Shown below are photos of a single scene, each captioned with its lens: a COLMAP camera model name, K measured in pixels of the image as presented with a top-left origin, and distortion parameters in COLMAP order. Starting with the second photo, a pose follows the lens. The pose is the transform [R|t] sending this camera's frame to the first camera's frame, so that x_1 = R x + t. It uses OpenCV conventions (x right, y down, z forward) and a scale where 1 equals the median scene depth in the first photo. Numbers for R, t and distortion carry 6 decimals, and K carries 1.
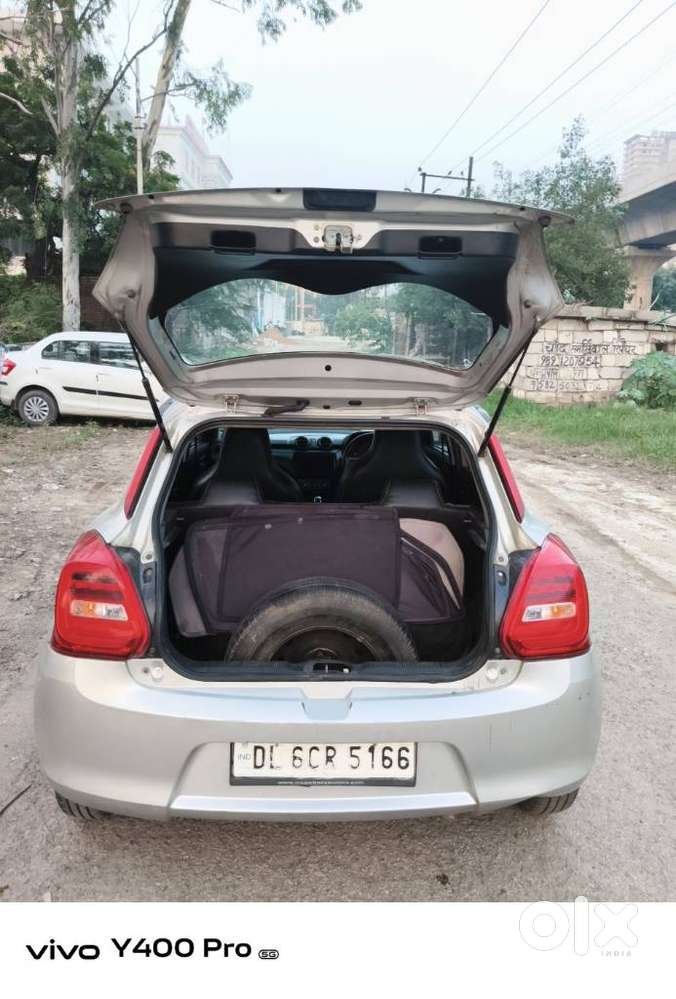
lens RADIAL K [[708.8, 0, 330.5], [0, 708.8, 416.1], [0, 0, 1]] dist [0.025293, -0.039441]
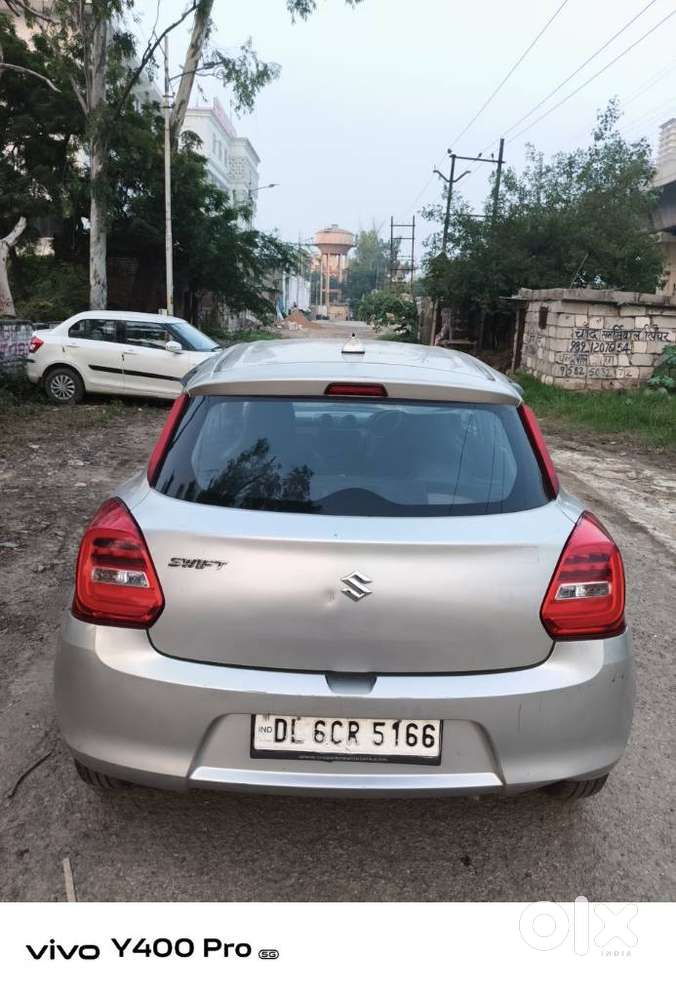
lens RADIAL K [[708.8, 0, 330.5], [0, 708.8, 416.1], [0, 0, 1]] dist [0.025293, -0.039441]
pose [[0.999326, 0.016842, -0.032620, -0.001629], [-0.016204, 0.999674, 0.019714, 0.006248], [0.032941, -0.019172, 0.999273, 0.007608]]
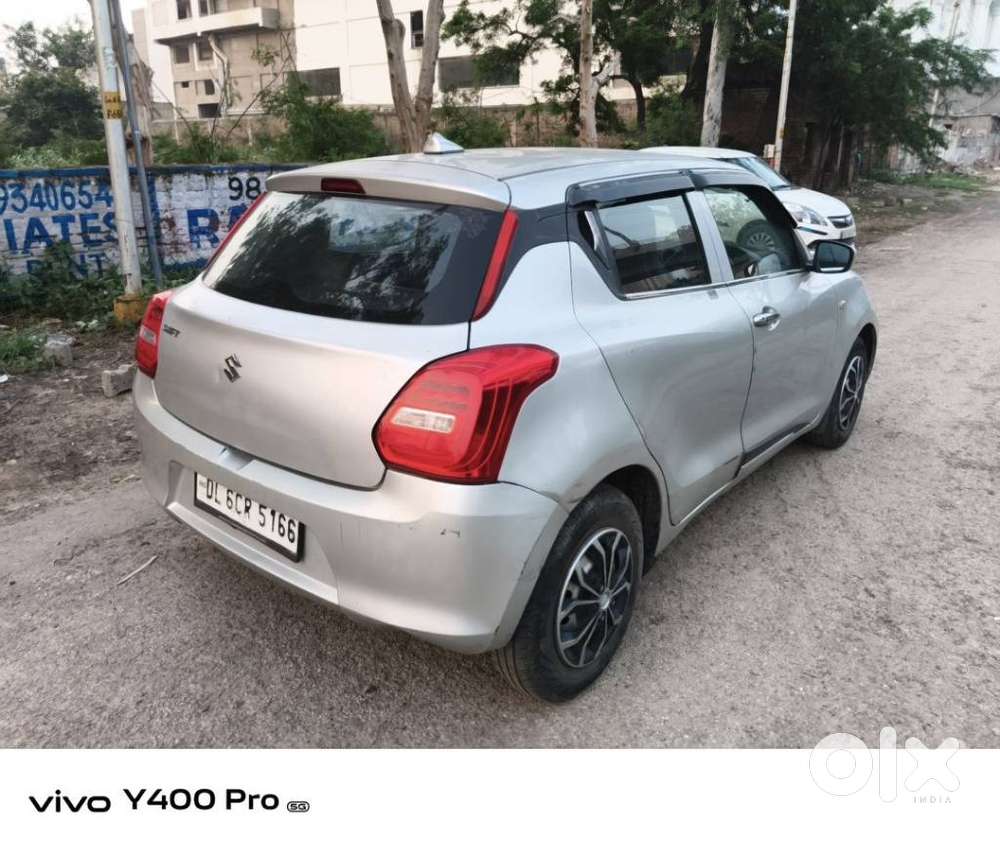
lens RADIAL K [[775.5, 0, 489.8], [0, 775.5, 339.5], [0, 0, 1]] dist [0.058884, -0.102804]
pose [[0.739703, 0.142263, -0.657724, 0.224210], [-0.072020, 0.988520, 0.132817, 0.015022], [0.669069, -0.050876, 0.741457, 0.095646]]
